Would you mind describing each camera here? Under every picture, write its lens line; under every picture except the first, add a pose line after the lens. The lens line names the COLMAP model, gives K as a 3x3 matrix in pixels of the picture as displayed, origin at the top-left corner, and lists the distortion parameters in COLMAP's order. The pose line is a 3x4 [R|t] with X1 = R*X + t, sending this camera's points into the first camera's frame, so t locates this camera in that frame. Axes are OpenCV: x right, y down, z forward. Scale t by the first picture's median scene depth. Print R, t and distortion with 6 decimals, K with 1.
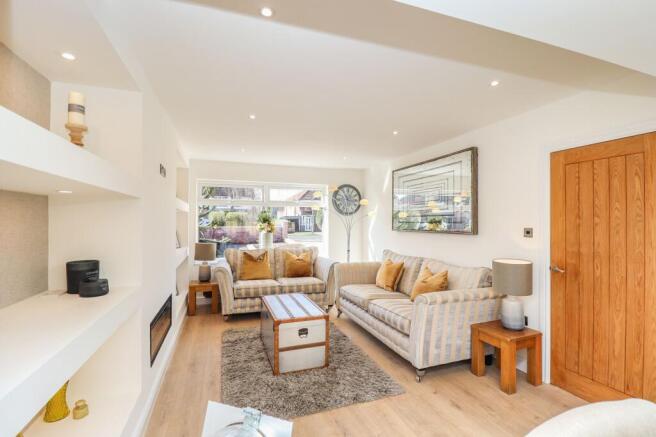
lens RADIAL K [[316.3, 0, 337.1], [0, 316.3, 221.9], [0, 0, 1]] dist [0.001383, -0.011831]
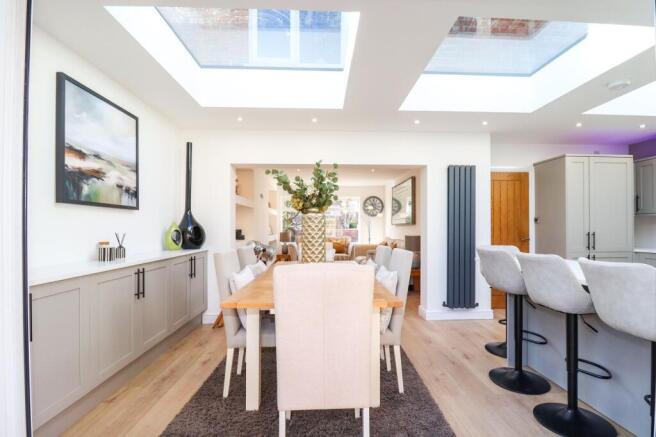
lens RADIAL K [[316.3, 0, 337.1], [0, 316.3, 221.9], [0, 0, 1]] dist [0.001383, -0.011831]
pose [[0.956209, -0.011500, -0.292460, 0.377480], [0.006867, 0.999834, -0.016866, 0.036771], [0.292606, 0.014119, 0.956129, -0.613020]]
